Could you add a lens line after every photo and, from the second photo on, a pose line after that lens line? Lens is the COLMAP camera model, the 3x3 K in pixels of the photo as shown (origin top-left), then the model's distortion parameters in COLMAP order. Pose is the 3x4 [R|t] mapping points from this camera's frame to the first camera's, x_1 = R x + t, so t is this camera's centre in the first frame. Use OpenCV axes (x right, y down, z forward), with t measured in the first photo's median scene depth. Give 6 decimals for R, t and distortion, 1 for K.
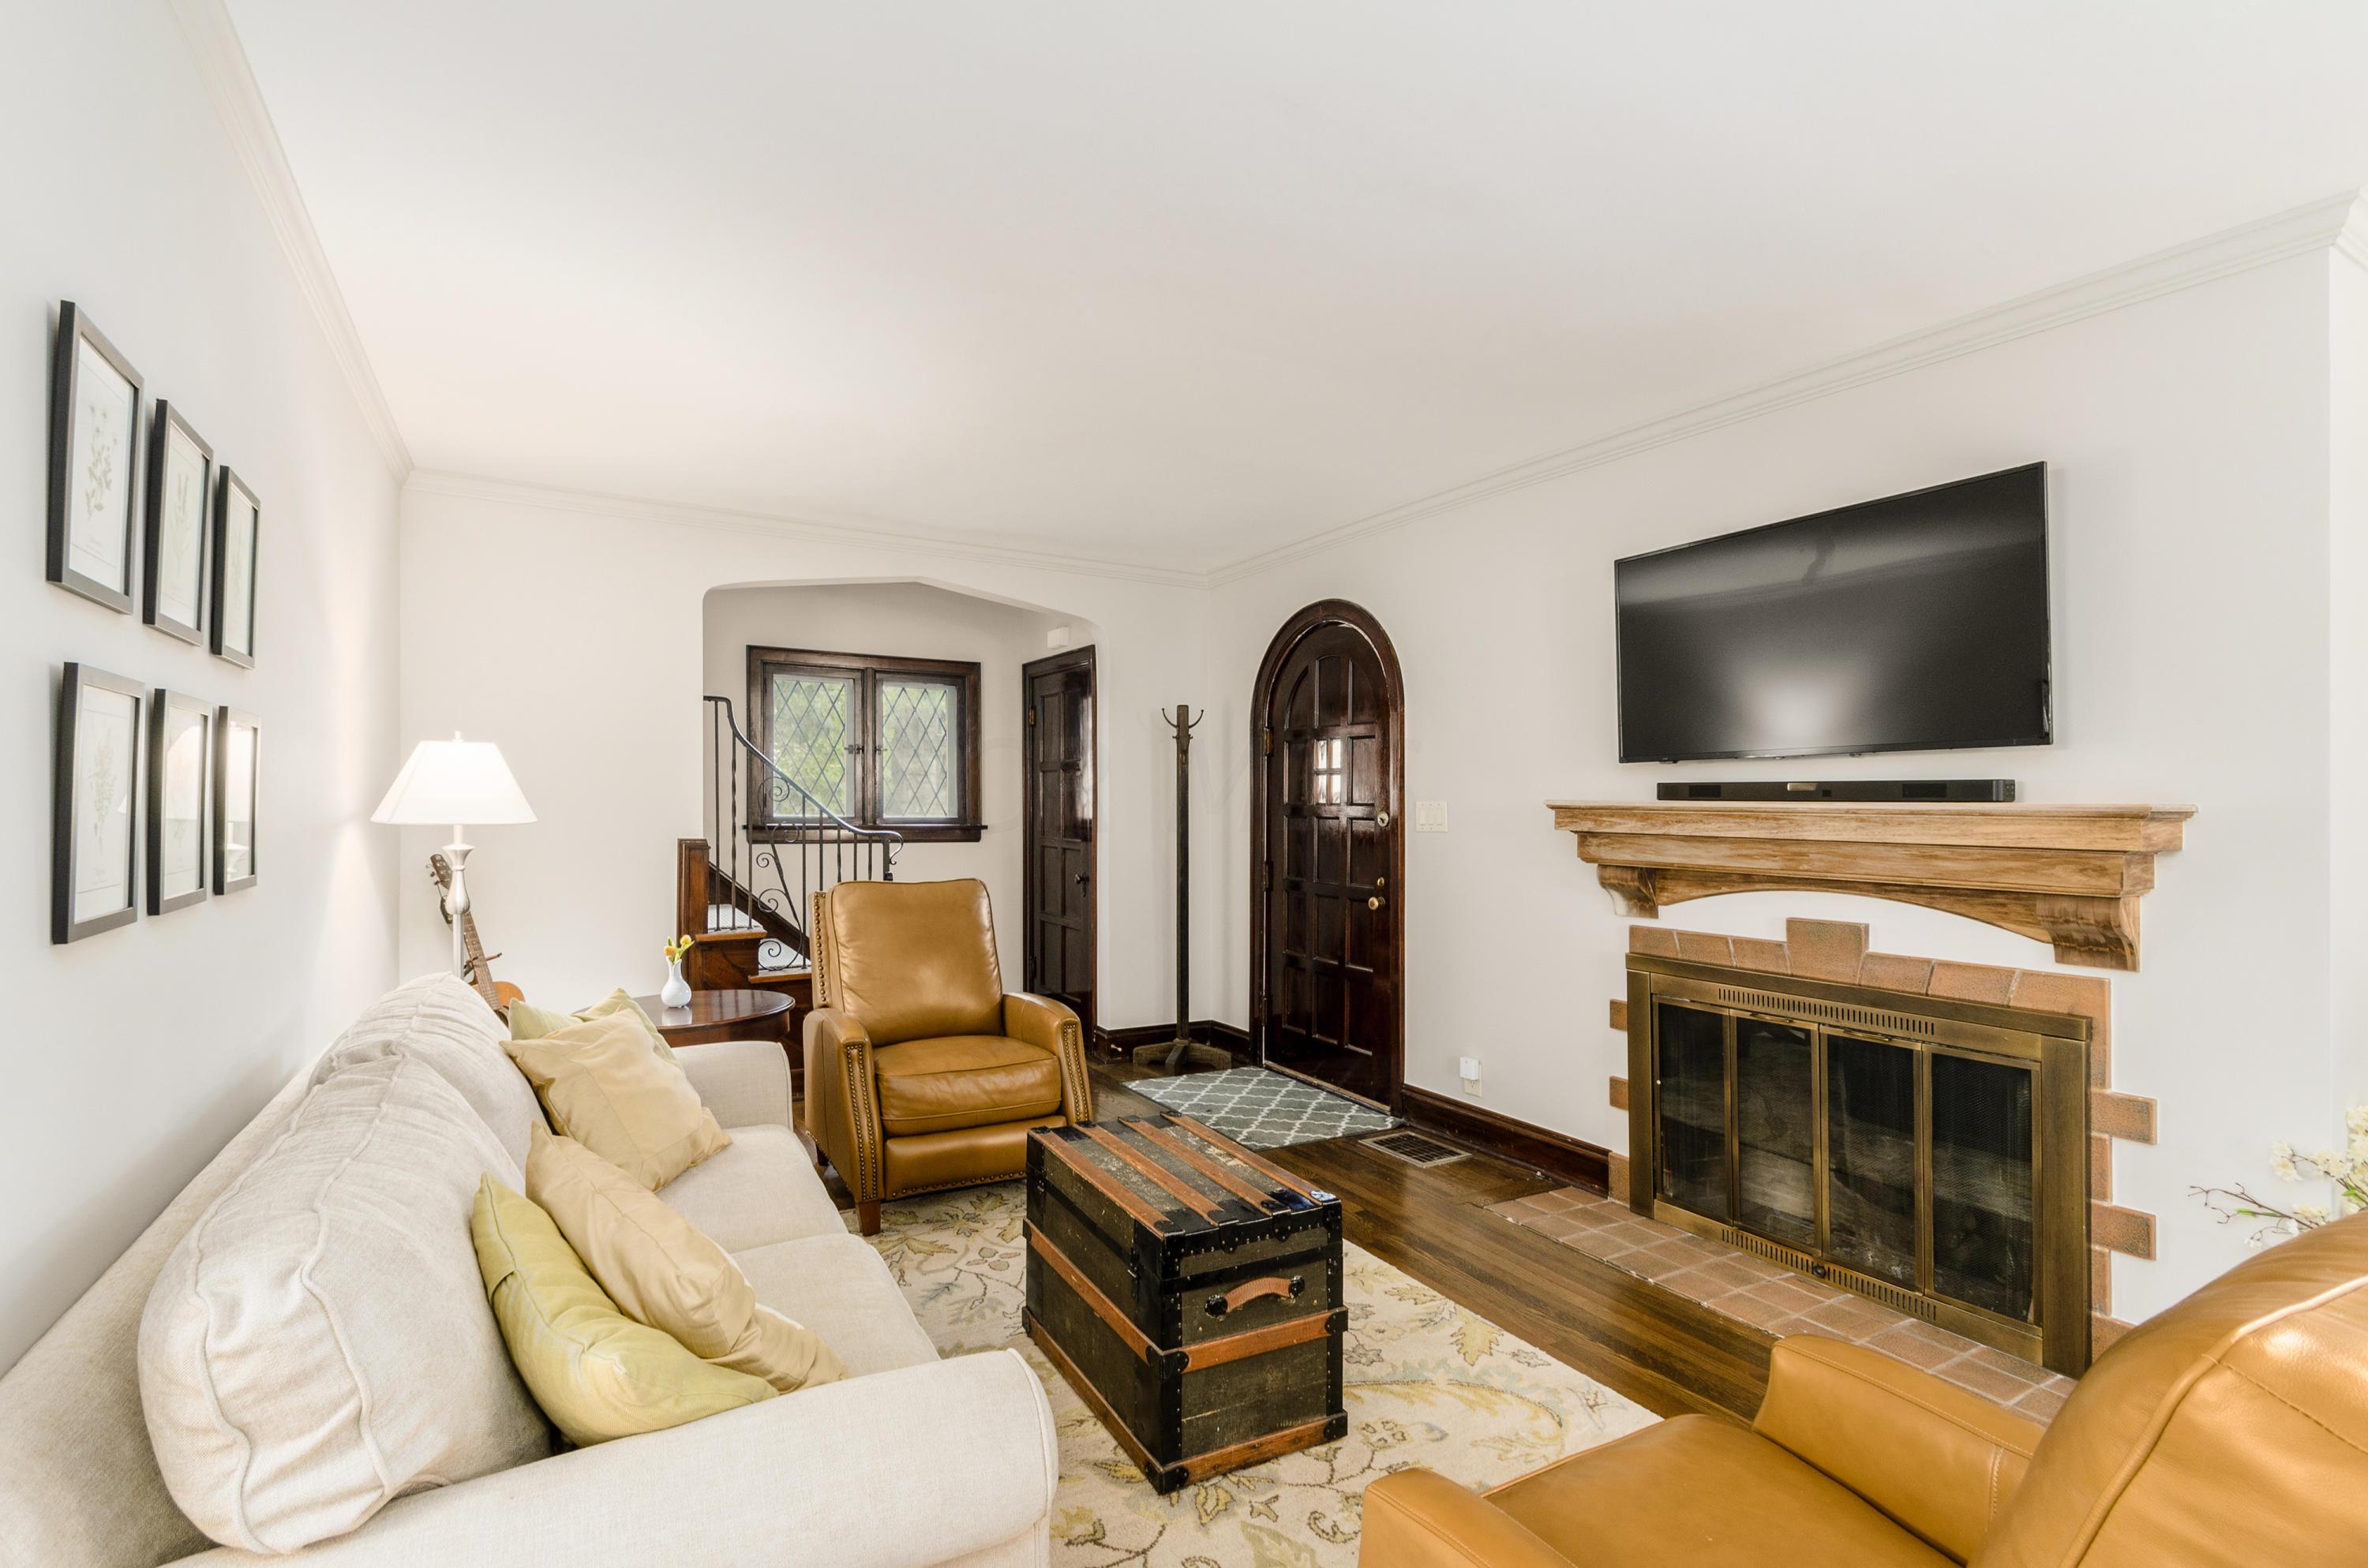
lens RADIAL K [[1073.0, 0, 1187.5], [0, 1073.0, 804.8], [0, 0, 1]] dist [0.003261, -0.002939]
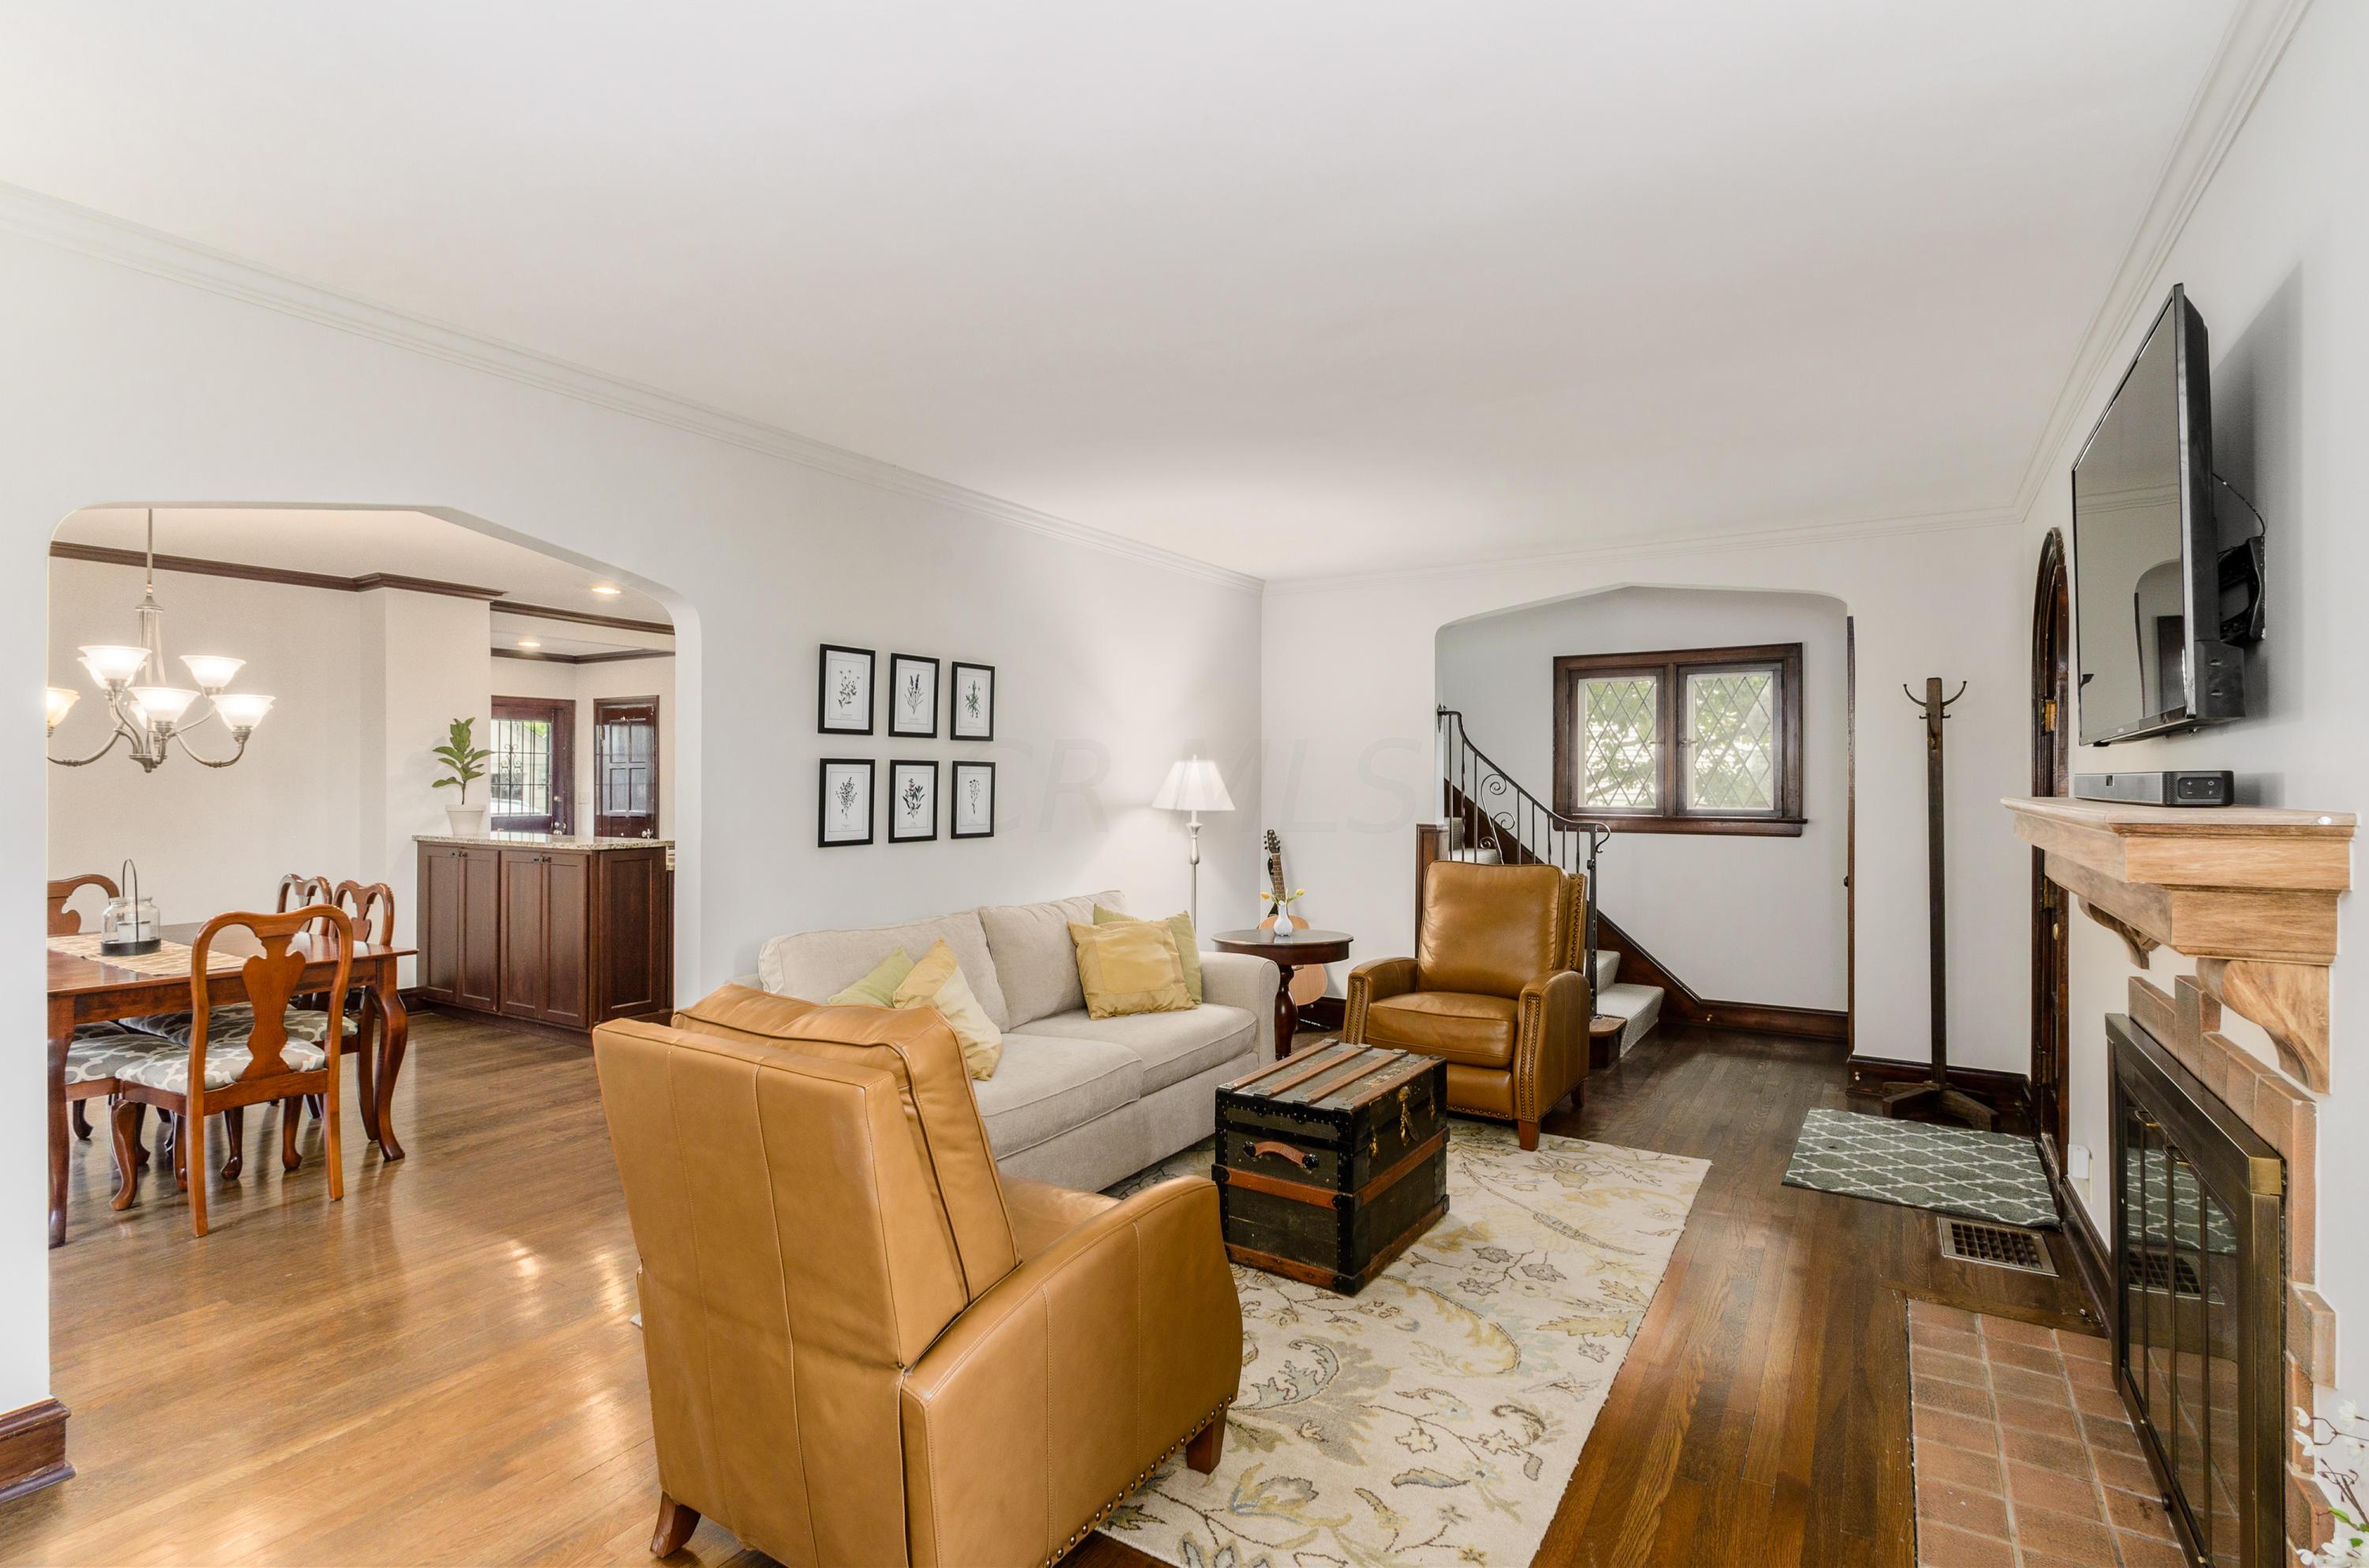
lens RADIAL K [[1100.8, 0, 1125.6], [0, 1100.8, 768.7], [0, 0, 1]] dist [-0.001093, -0.001280]
pose [[0.478648, -0.019350, -0.877794, 0.554836], [0.001694, 0.999776, -0.021115, -0.007633], [0.878005, 0.008619, 0.478574, 0.058533]]
